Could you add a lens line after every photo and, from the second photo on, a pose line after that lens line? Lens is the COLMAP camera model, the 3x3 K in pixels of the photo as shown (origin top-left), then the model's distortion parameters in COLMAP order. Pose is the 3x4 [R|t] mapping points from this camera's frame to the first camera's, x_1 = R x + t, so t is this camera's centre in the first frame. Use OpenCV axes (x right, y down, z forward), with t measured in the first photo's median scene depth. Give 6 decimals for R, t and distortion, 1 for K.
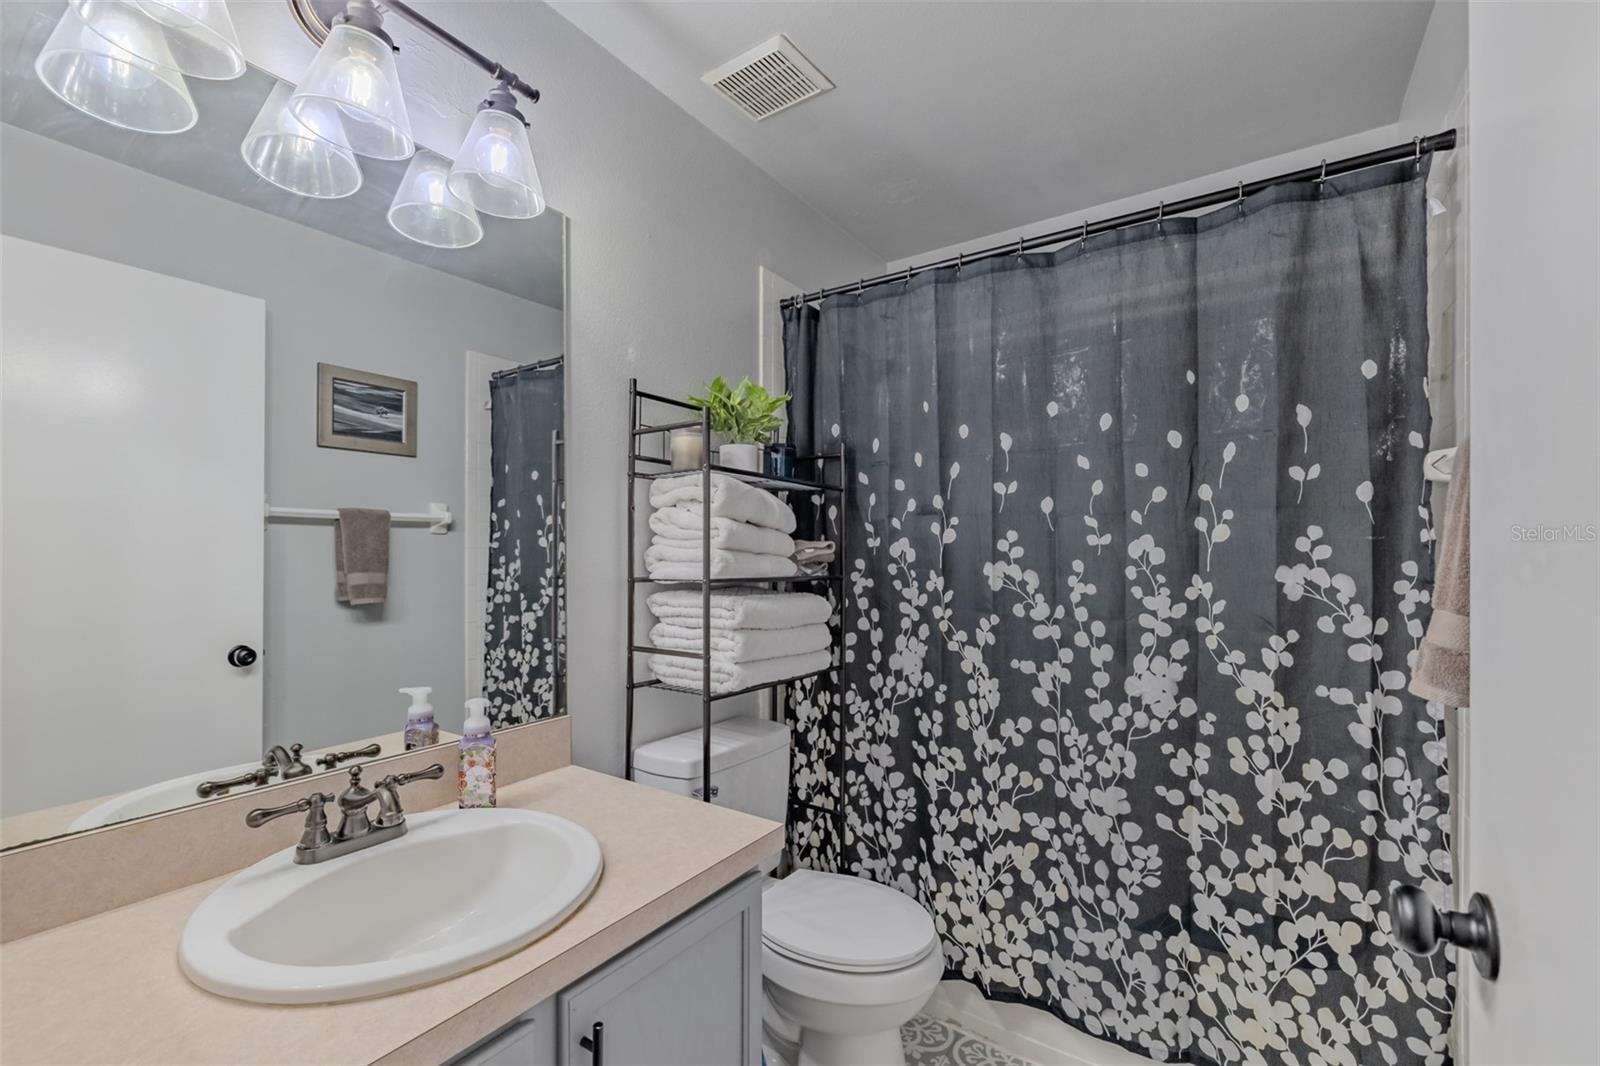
lens RADIAL K [[675.2, 0, 790.3], [0, 675.2, 547.4], [0, 0, 1]] dist [-0.002565, -0.000601]
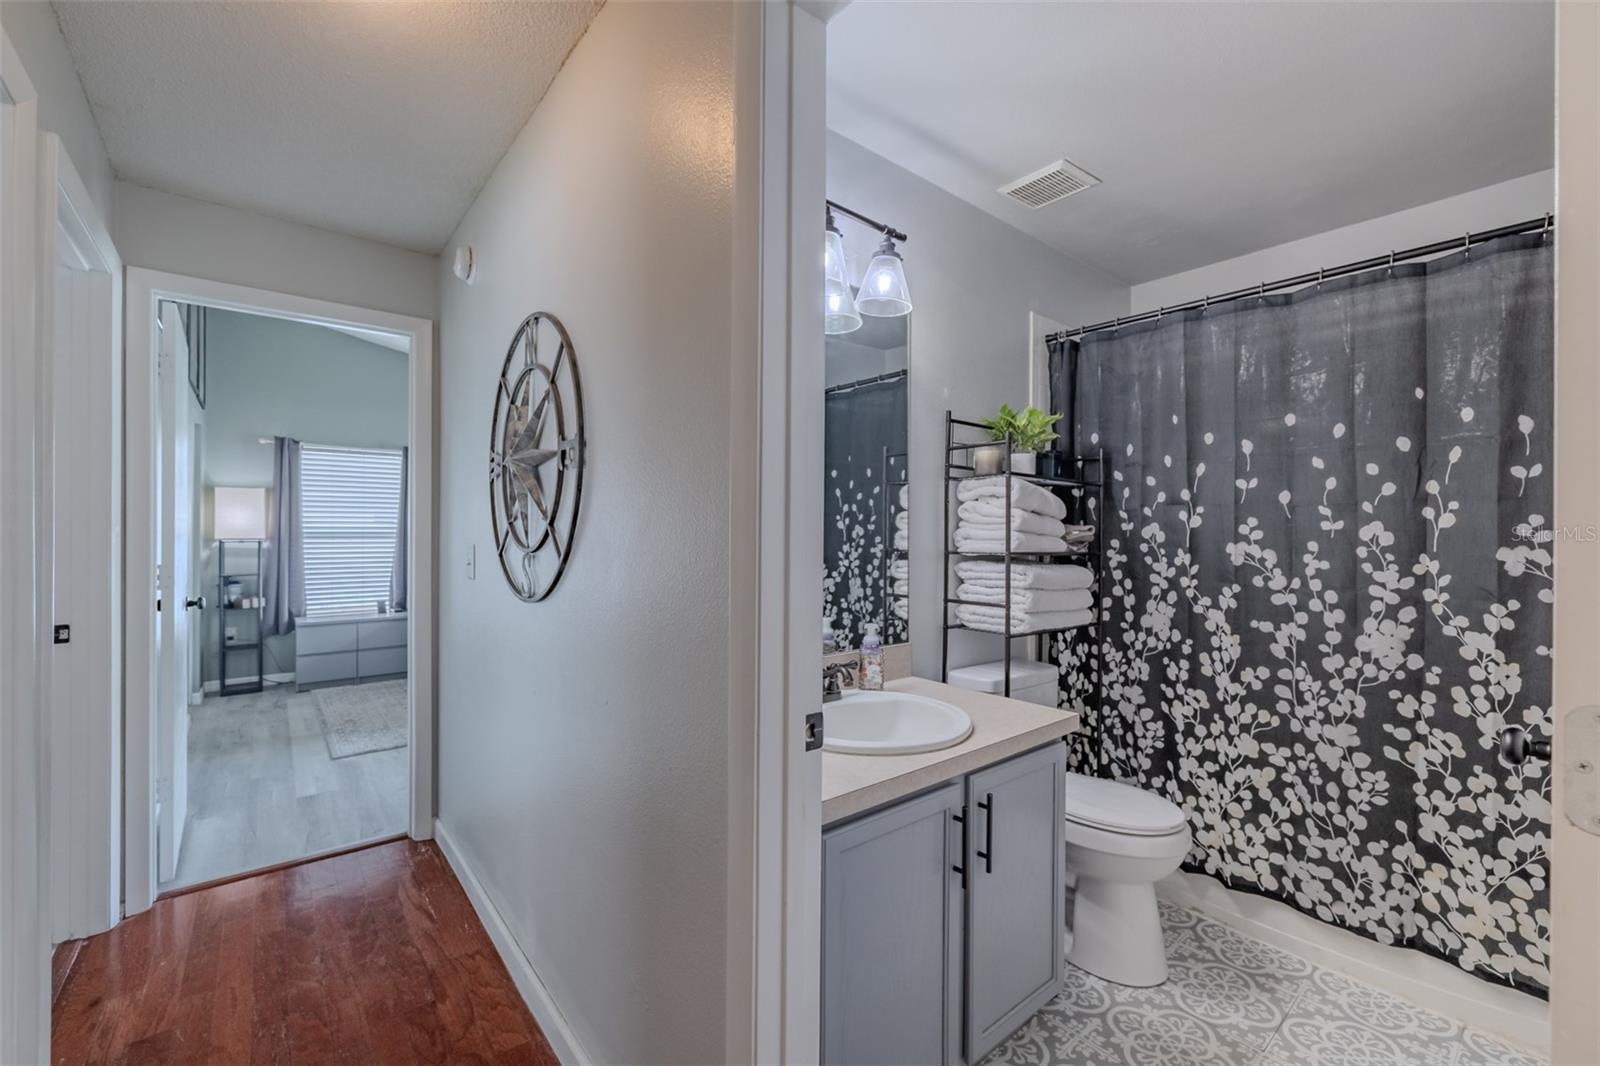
lens RADIAL K [[675.2, 0, 799.2], [0, 675.2, 529.2], [0, 0, 1]] dist [-0.002565, -0.000601]
pose [[0.963499, 0.004908, -0.267666, -0.150868], [-0.004771, 0.999988, 0.001160, -0.000848], [0.267669, 0.000160, 0.963511, -0.442447]]
